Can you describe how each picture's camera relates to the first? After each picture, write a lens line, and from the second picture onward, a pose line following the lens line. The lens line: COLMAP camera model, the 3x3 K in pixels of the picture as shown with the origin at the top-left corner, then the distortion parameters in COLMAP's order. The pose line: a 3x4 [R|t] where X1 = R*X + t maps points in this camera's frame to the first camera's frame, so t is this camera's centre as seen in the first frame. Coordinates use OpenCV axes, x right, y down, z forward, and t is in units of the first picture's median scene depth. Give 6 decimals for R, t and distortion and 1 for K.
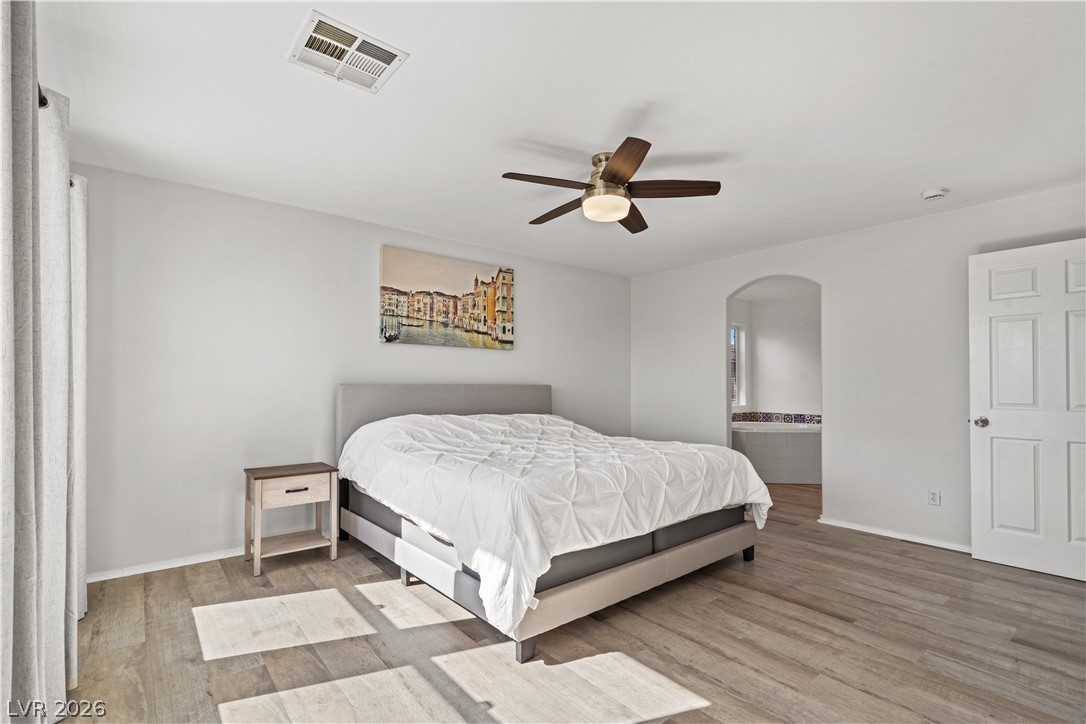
lens RADIAL K [[499.8, 0, 547.9], [0, 499.8, 379.9], [0, 0, 1]] dist [0.001086, -0.000945]
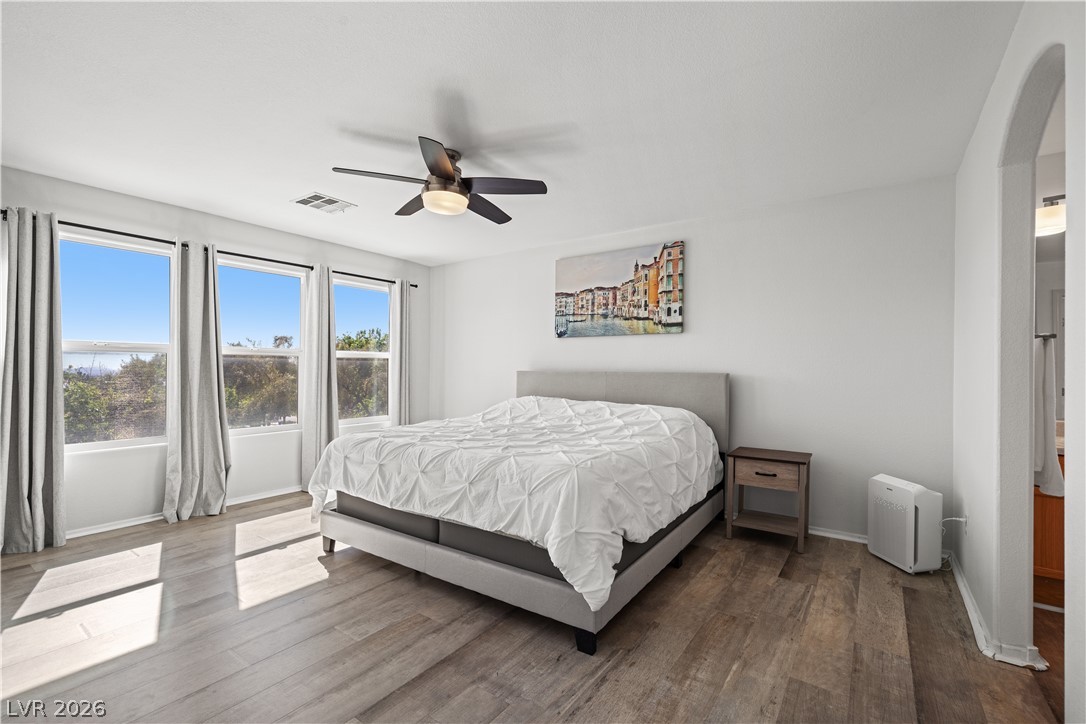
lens RADIAL K [[470.5, 0, 544.3], [0, 470.5, 369.9], [0, 0, 1]] dist [-0.000104, 0.000851]
pose [[0.269942, -0.005588, -0.962860, 0.717407], [0.001604, 0.999984, -0.005354, 0.009936], [0.962875, -0.000099, 0.269947, 0.594249]]
